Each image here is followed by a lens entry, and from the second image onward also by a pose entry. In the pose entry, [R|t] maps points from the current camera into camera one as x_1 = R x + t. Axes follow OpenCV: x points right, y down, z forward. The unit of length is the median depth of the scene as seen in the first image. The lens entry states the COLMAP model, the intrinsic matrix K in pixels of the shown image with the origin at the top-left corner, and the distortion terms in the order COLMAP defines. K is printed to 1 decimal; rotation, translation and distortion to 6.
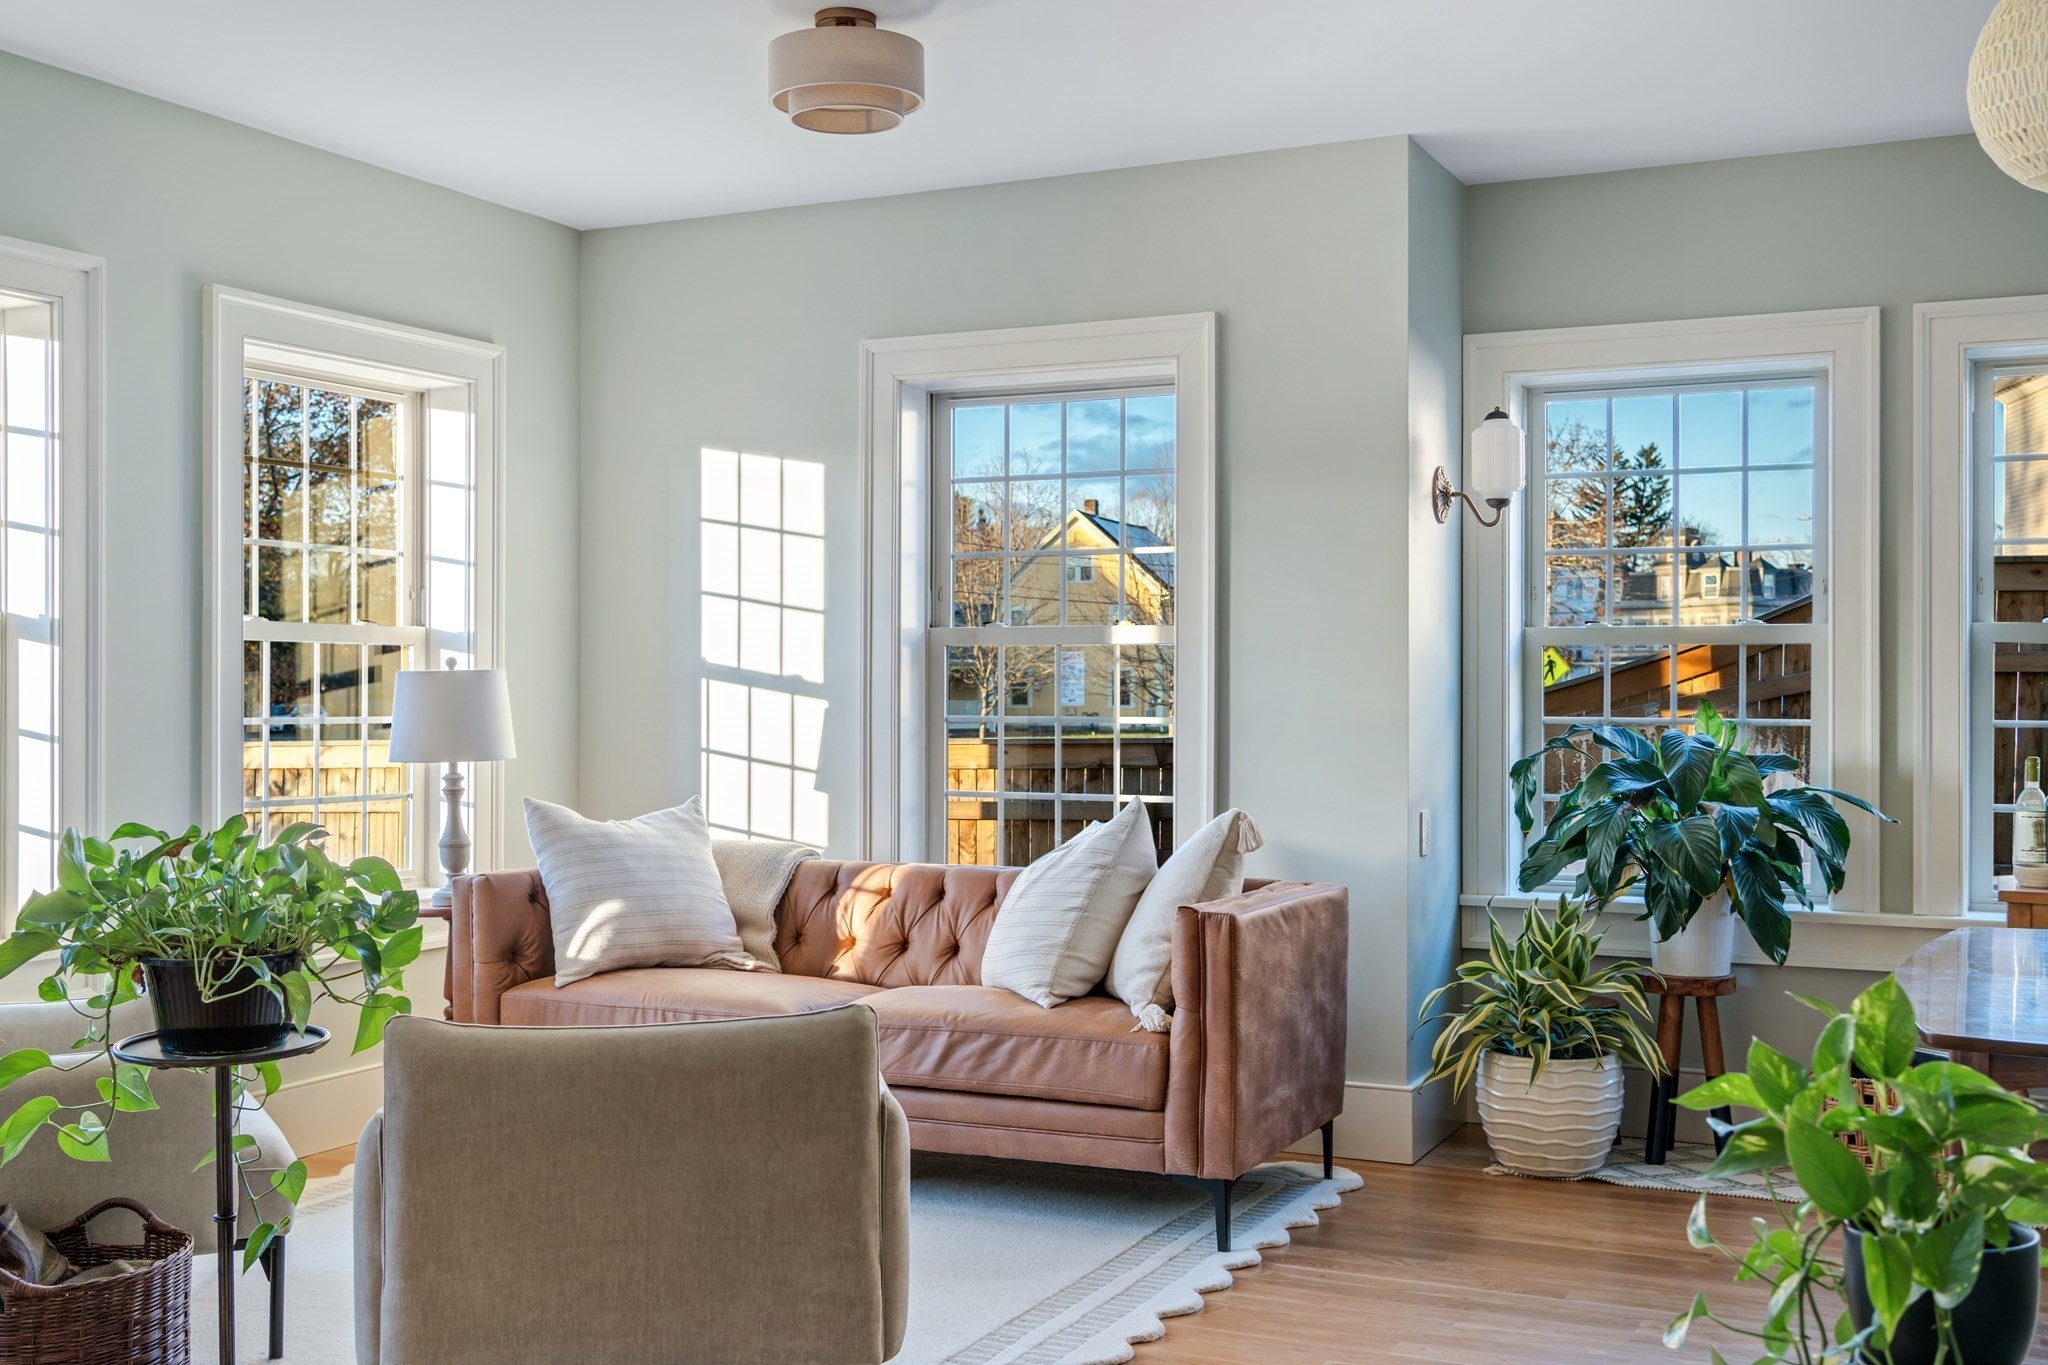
lens RADIAL K [[2090.6, 0, 1022.3], [0, 2090.6, 685.6], [0, 0, 1]] dist [-0.000532, 0.017116]
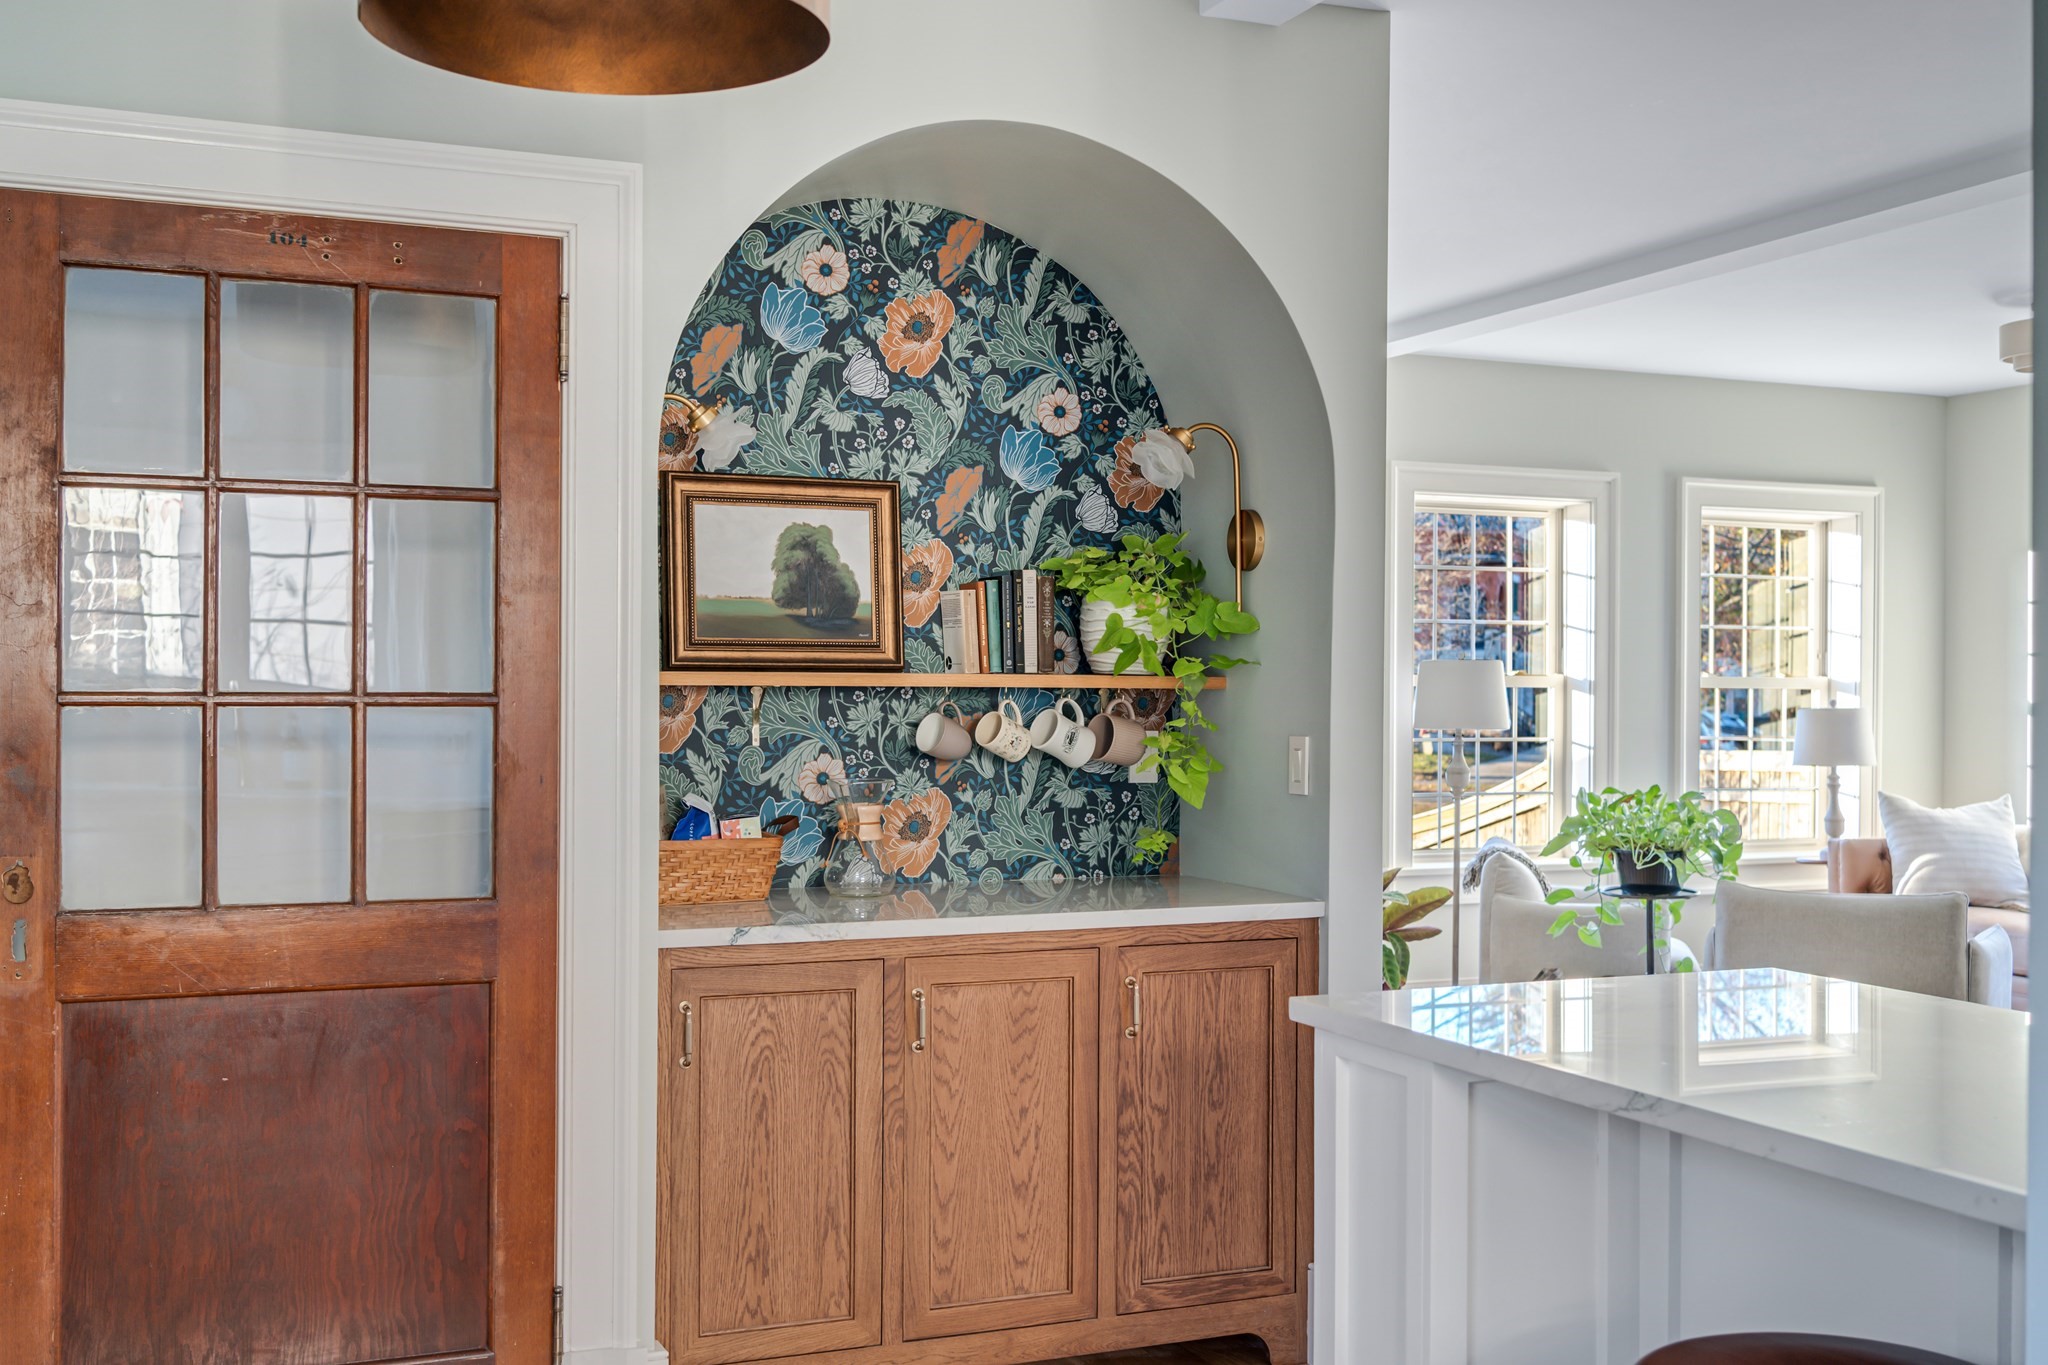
lens RADIAL K [[2124.5, 0, 1025.4], [0, 2124.5, 689.3], [0, 0, 1]] dist [0.002601, 0.008750]
pose [[0.753122, 0.003343, -0.657873, 0.358904], [-0.004890, 0.999988, -0.000516, -0.019823], [0.657863, 0.003606, 0.753129, -0.668886]]
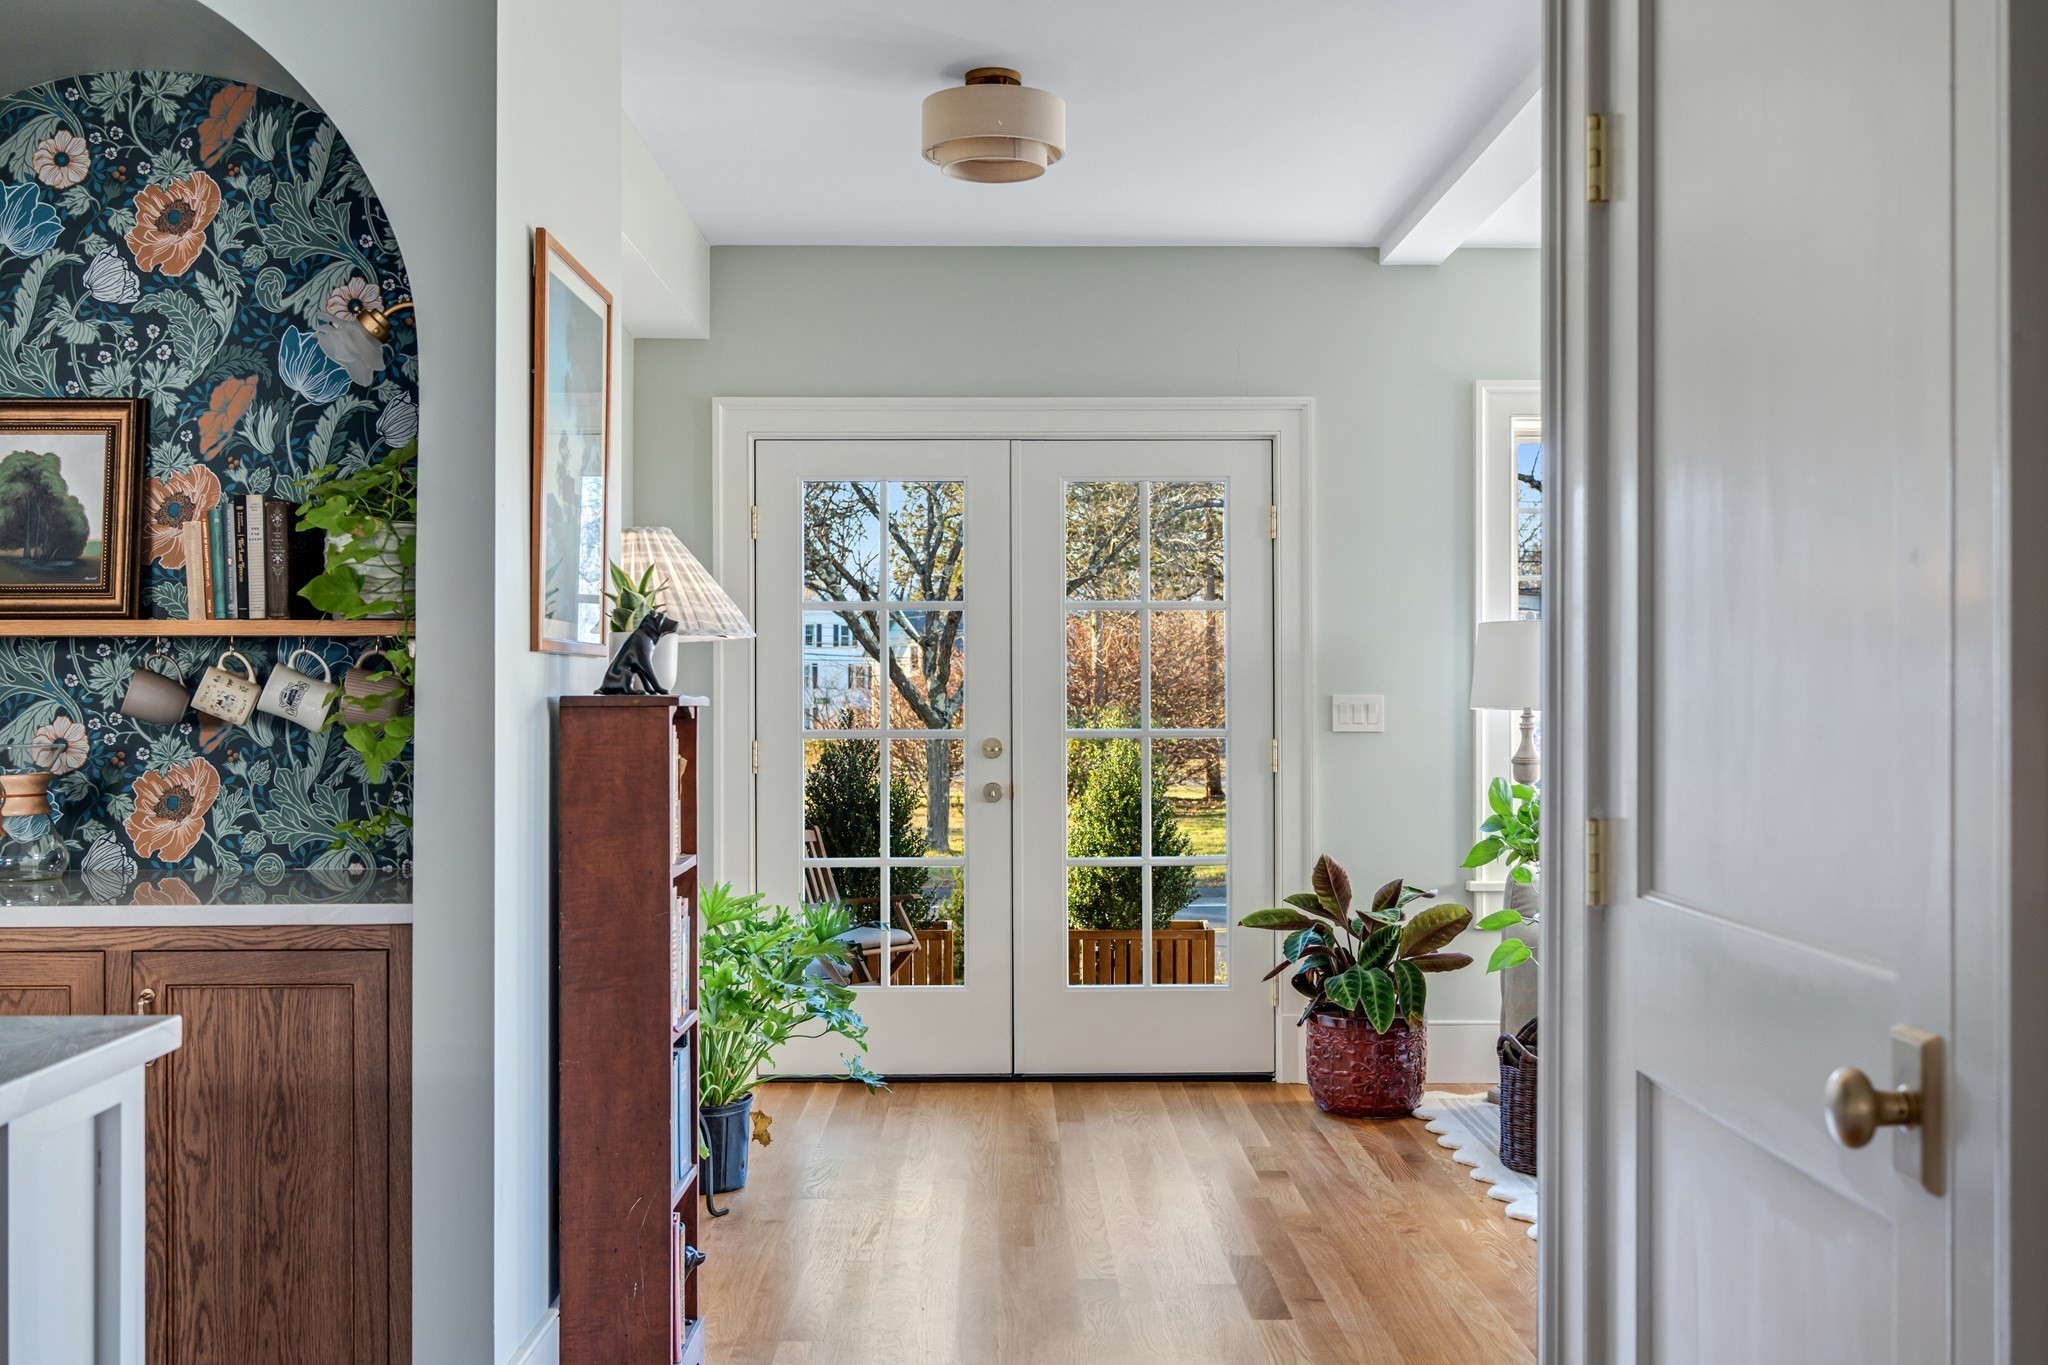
lens RADIAL K [[2095.3, 0, 1028.0], [0, 2095.3, 687.0], [0, 0, 1]] dist [-0.002055, 0.008676]
pose [[0.443689, -0.004254, -0.896171, 0.552372], [0.001114, 0.999991, -0.004195, 0.000442], [0.896180, 0.000863, 0.443689, -0.062958]]
